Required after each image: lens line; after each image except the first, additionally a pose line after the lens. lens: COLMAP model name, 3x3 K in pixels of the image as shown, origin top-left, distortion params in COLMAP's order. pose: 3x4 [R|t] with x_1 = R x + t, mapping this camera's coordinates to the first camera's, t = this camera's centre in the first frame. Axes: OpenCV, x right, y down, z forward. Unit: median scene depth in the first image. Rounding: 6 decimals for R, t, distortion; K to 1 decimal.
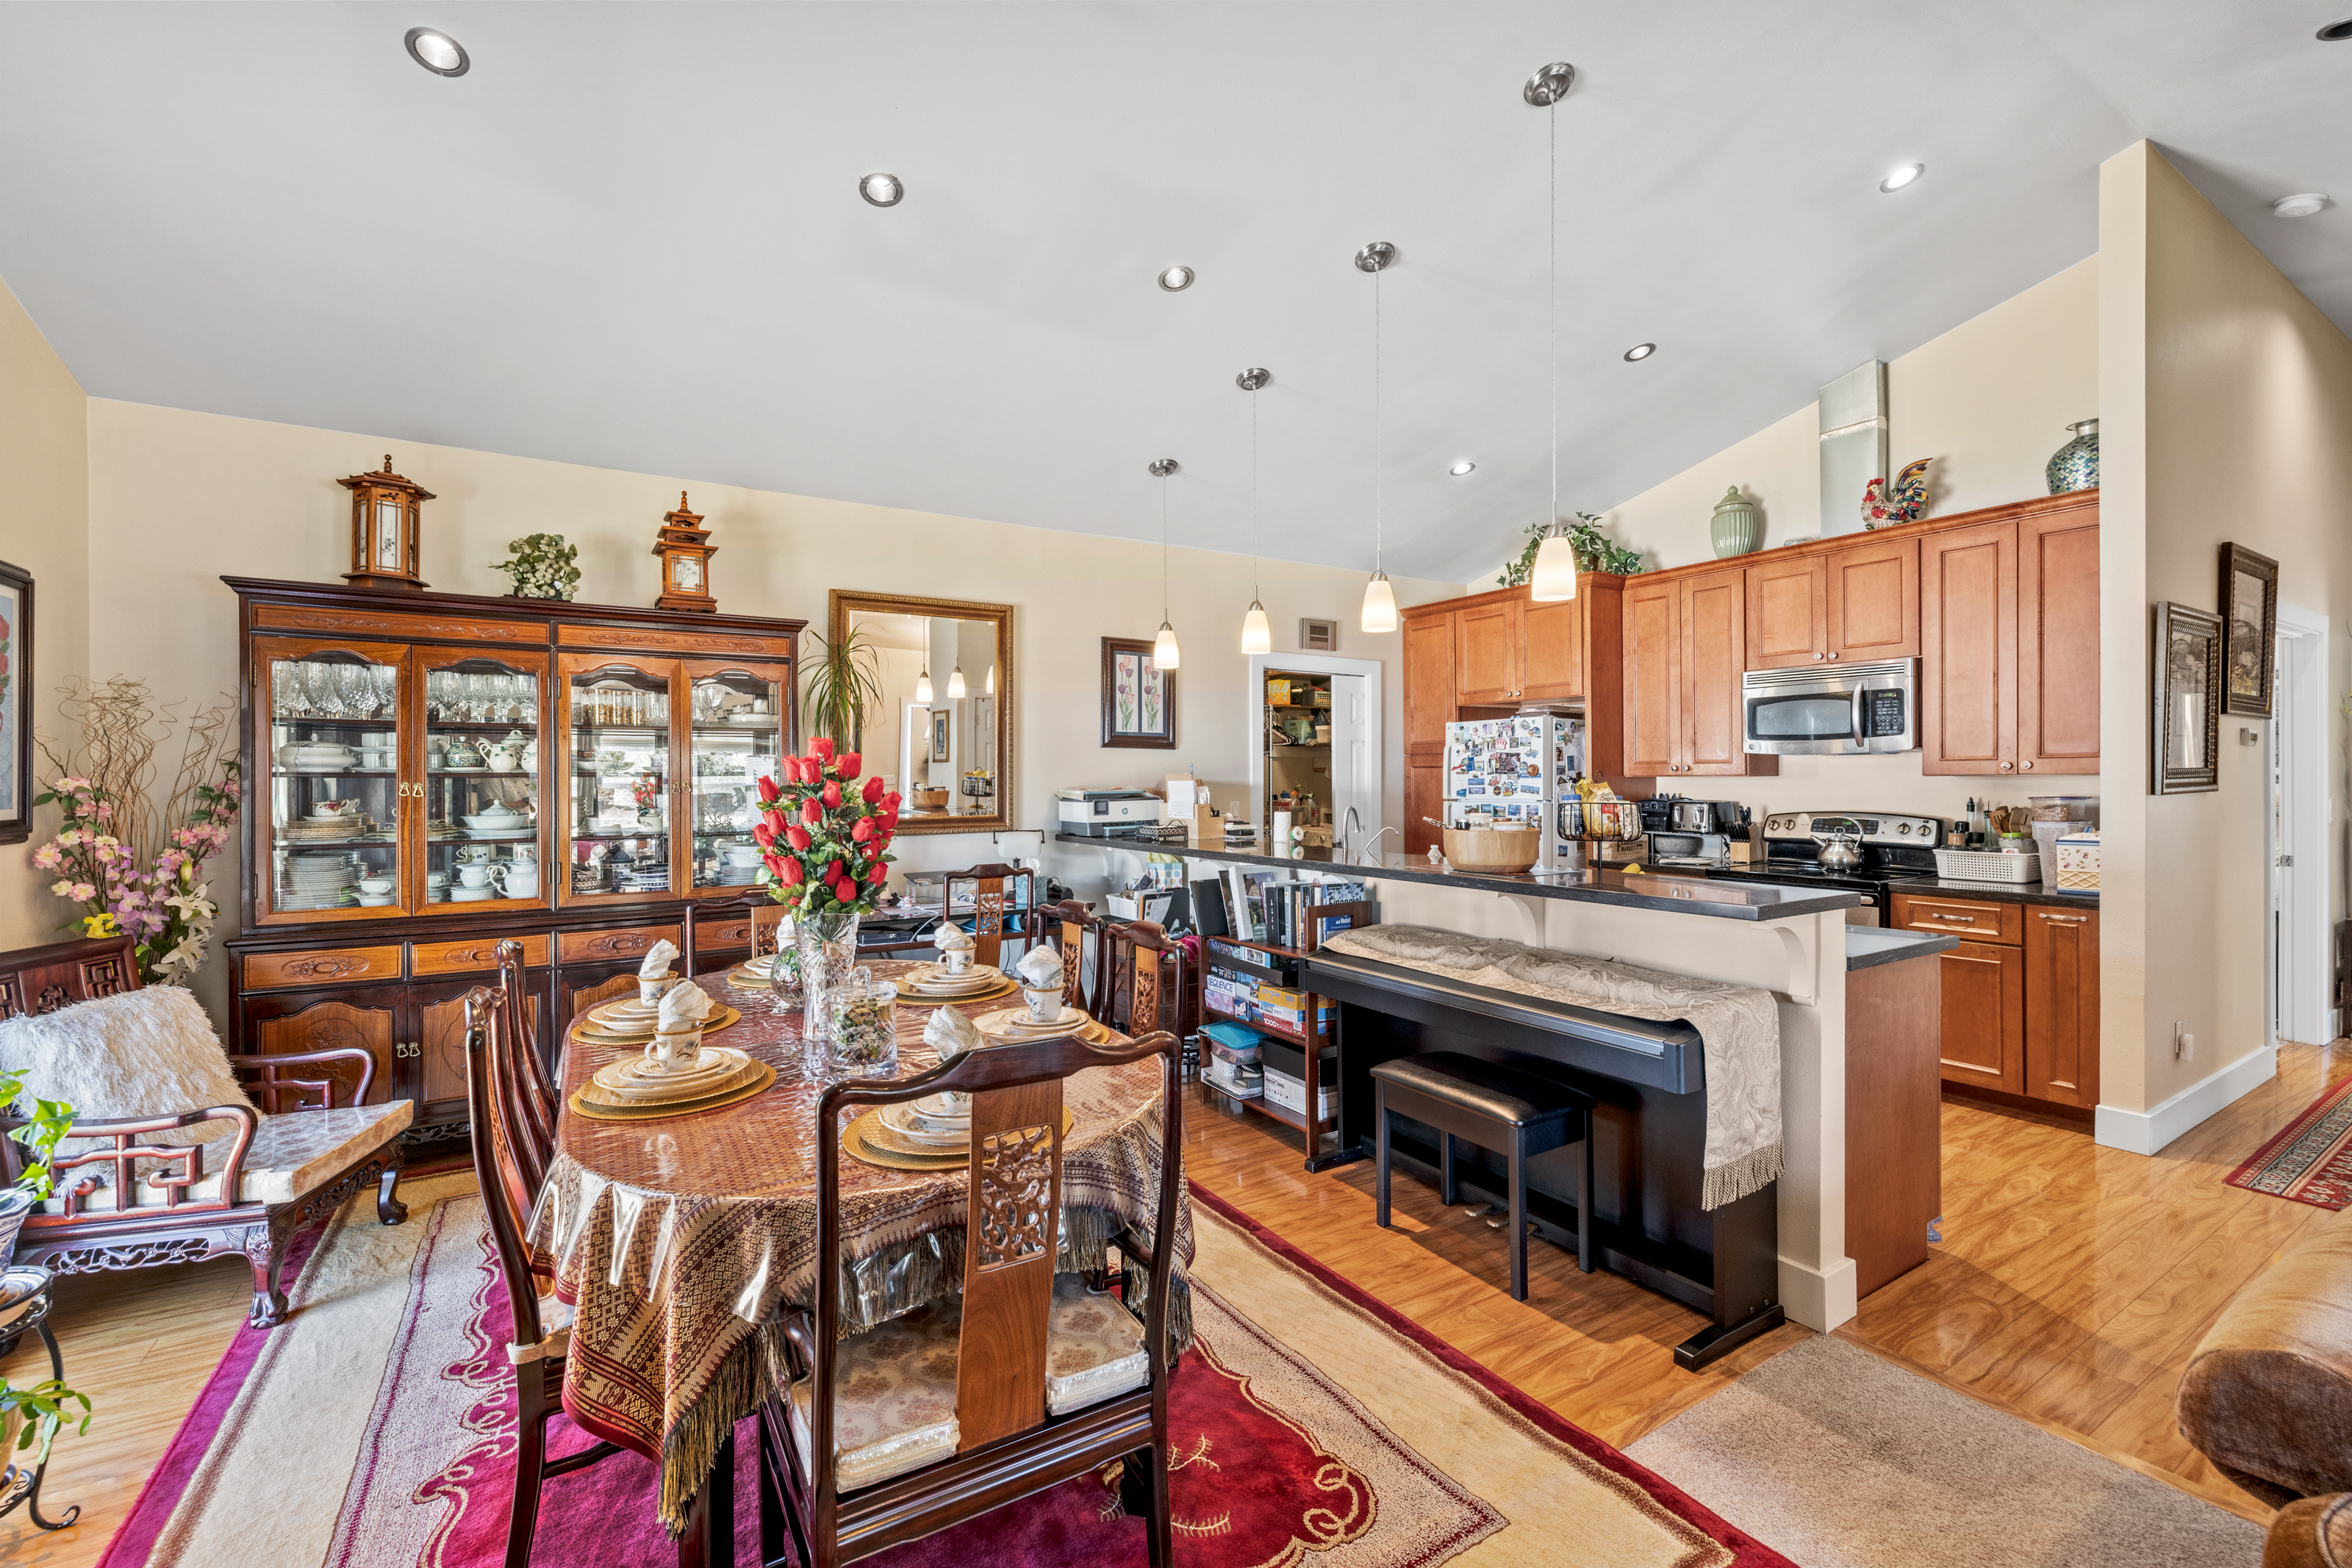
lens RADIAL K [[1002.2, 0, 1183.3], [0, 1002.2, 785.6], [0, 0, 1]] dist [0.001449, 0.000165]
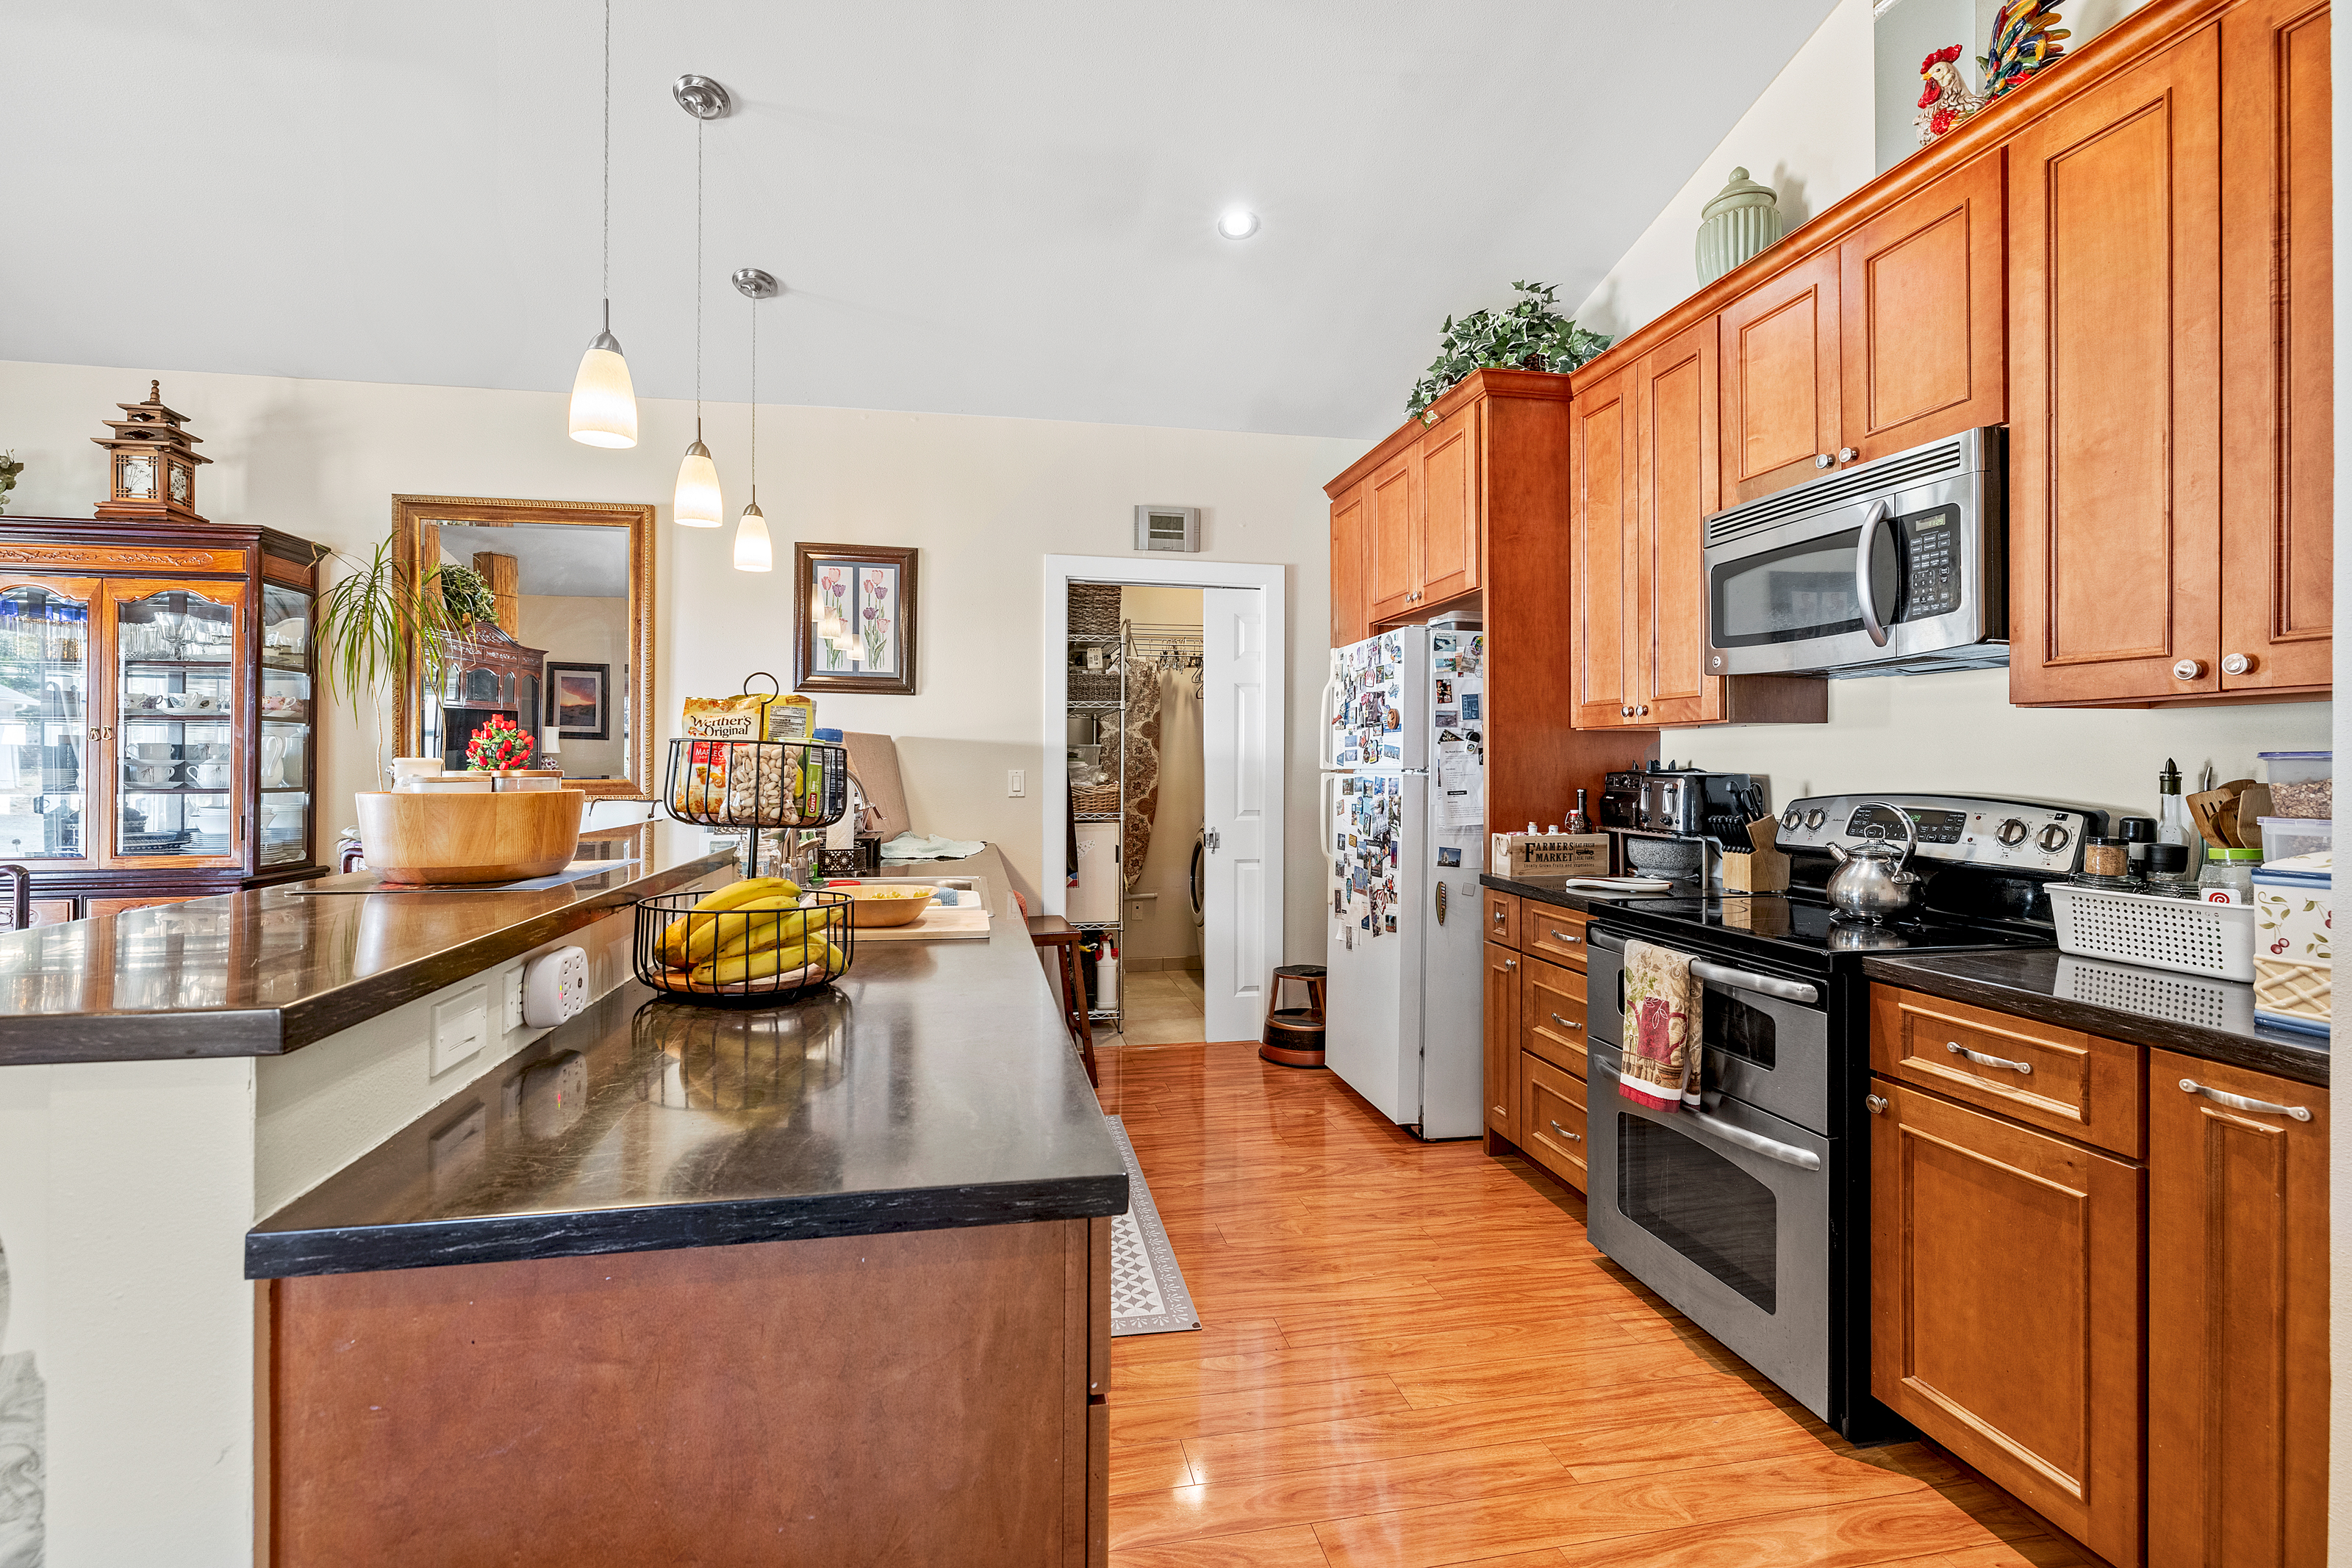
lens RADIAL K [[1063.9, 0, 1171.0], [0, 1063.9, 768.4], [0, 0, 1]] dist [-0.001282, 0.000364]
pose [[0.931637, 0.007682, -0.363309, 0.543009], [-0.008780, 0.999961, -0.001370, 0.018982], [0.363284, 0.004466, 0.931668, 0.433666]]
